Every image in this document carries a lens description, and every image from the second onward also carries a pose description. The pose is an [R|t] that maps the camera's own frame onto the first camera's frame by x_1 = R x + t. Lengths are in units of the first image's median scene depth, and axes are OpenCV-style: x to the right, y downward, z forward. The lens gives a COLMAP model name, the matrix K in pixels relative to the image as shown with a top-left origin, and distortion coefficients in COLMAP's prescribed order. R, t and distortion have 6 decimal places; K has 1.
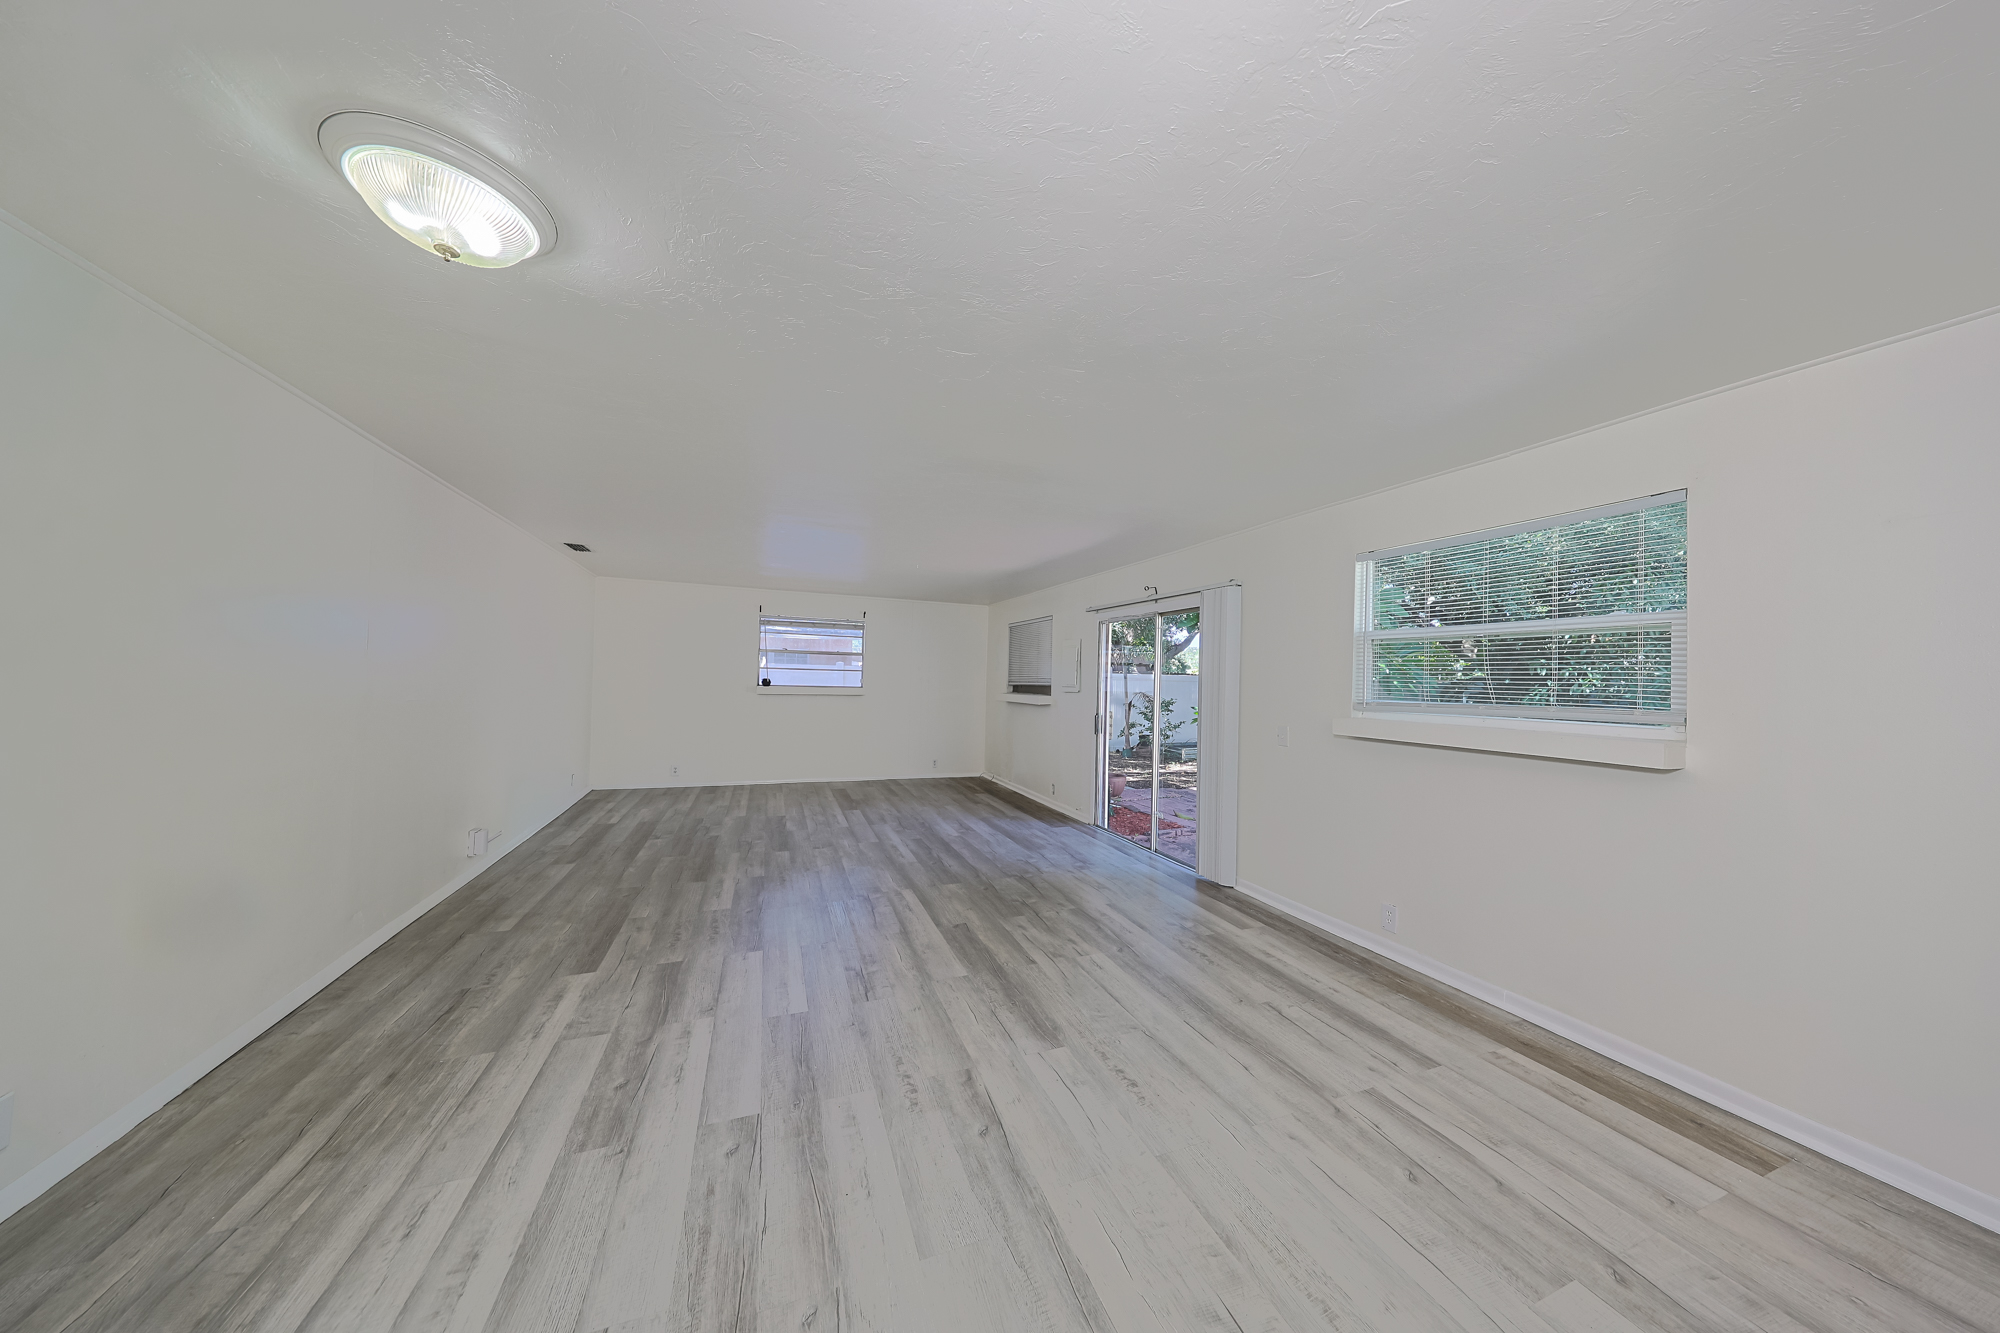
lens RADIAL K [[611.9, 0, 1002.1], [0, 611.9, 669.9], [0, 0, 1]] dist [0.000091, 0.000058]
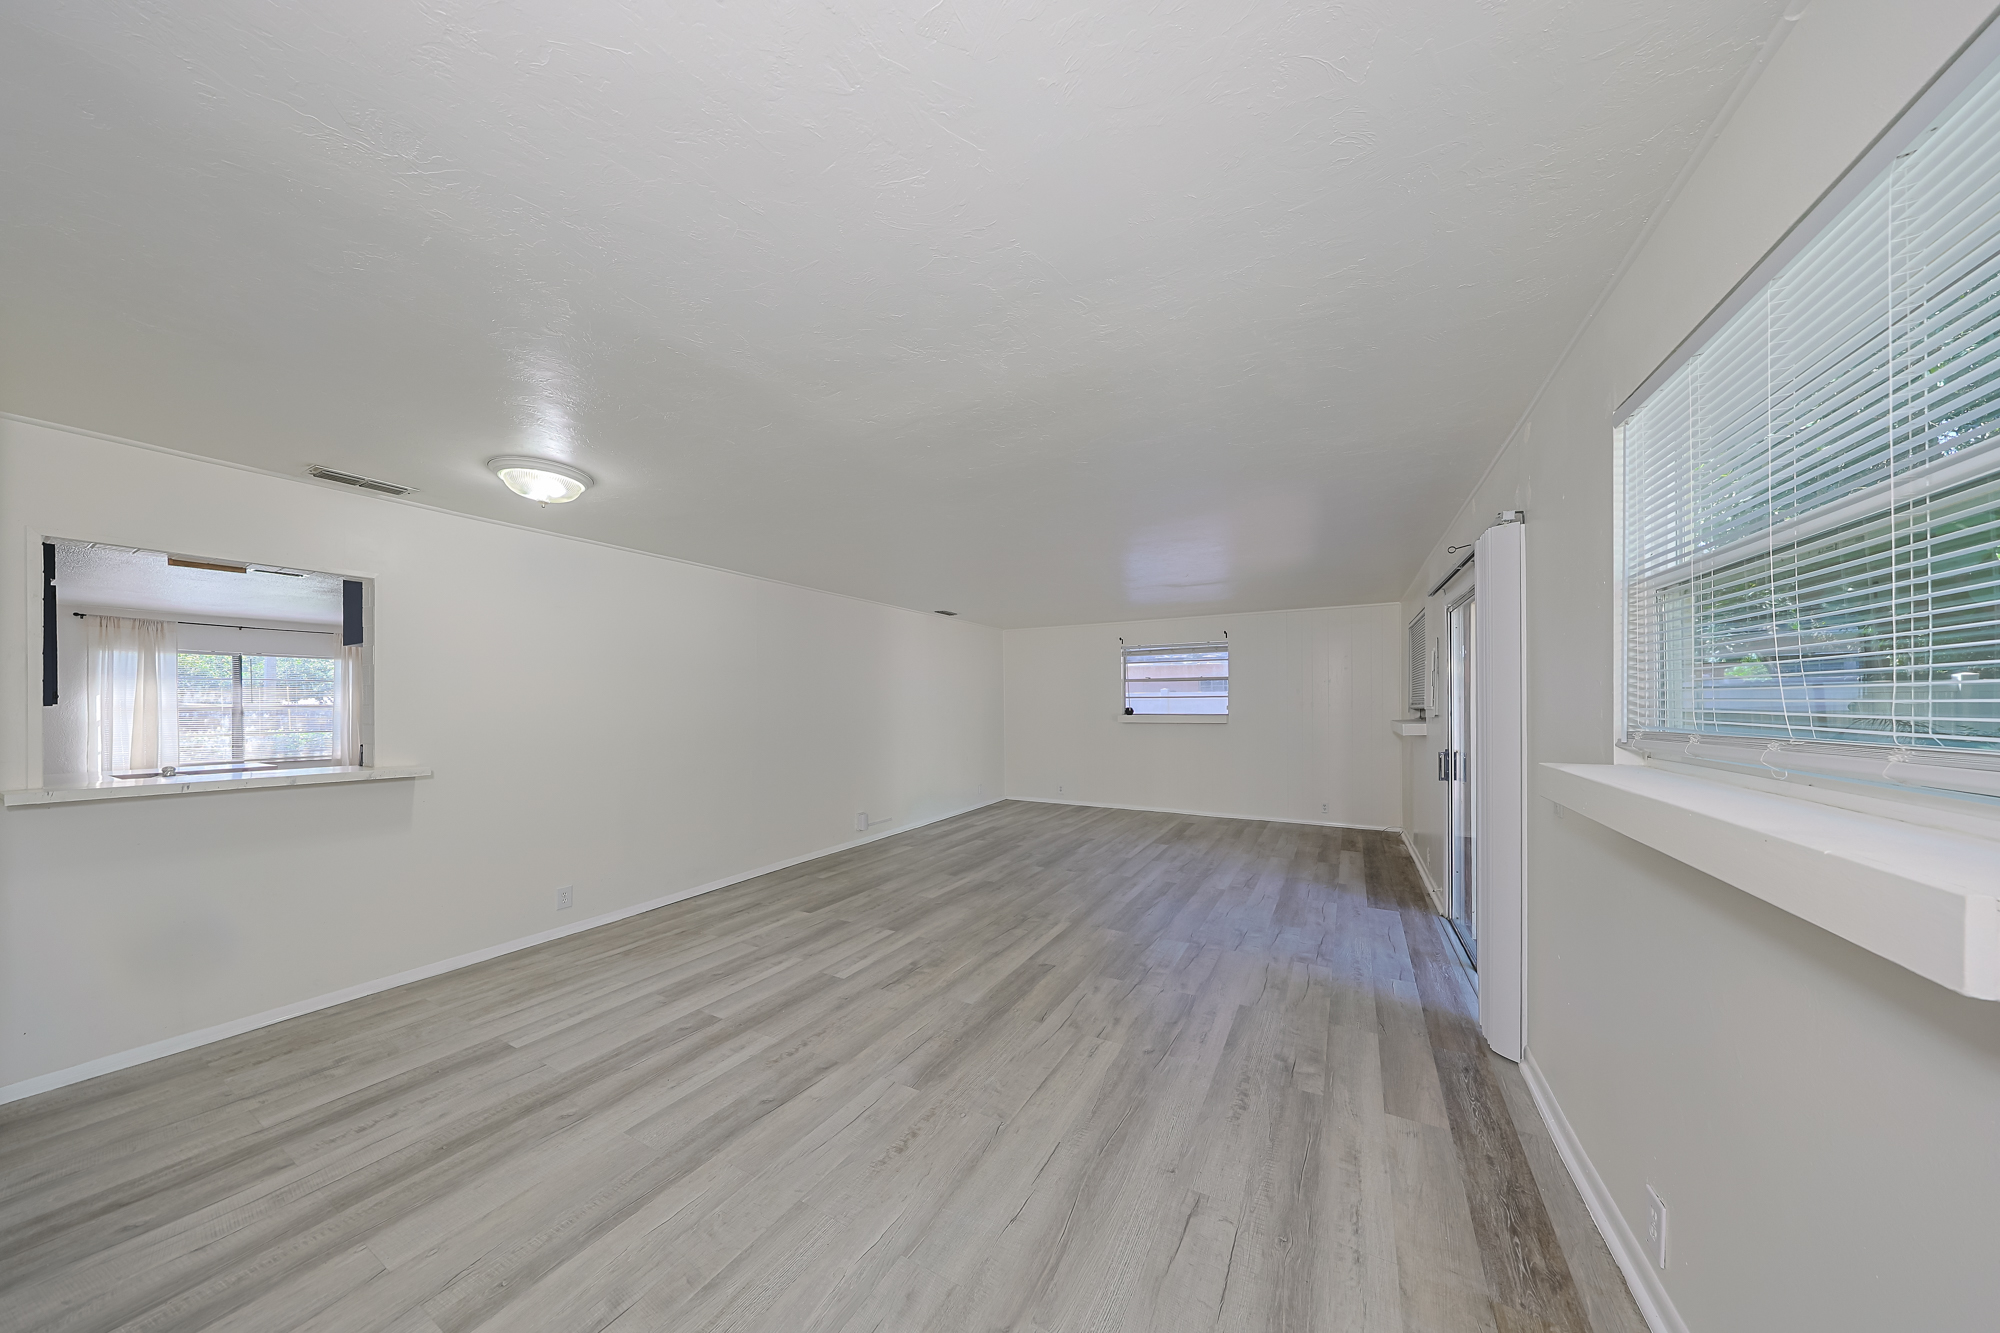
lens RADIAL K [[635.3, 0, 982.8], [0, 635.3, 704.6], [0, 0, 1]] dist [0.000571, 0.000102]
pose [[0.625624, -0.026636, -0.779670, 0.653265], [0.032433, 0.999441, -0.008119, 0.025294], [0.779450, -0.020207, 0.626138, 0.334458]]
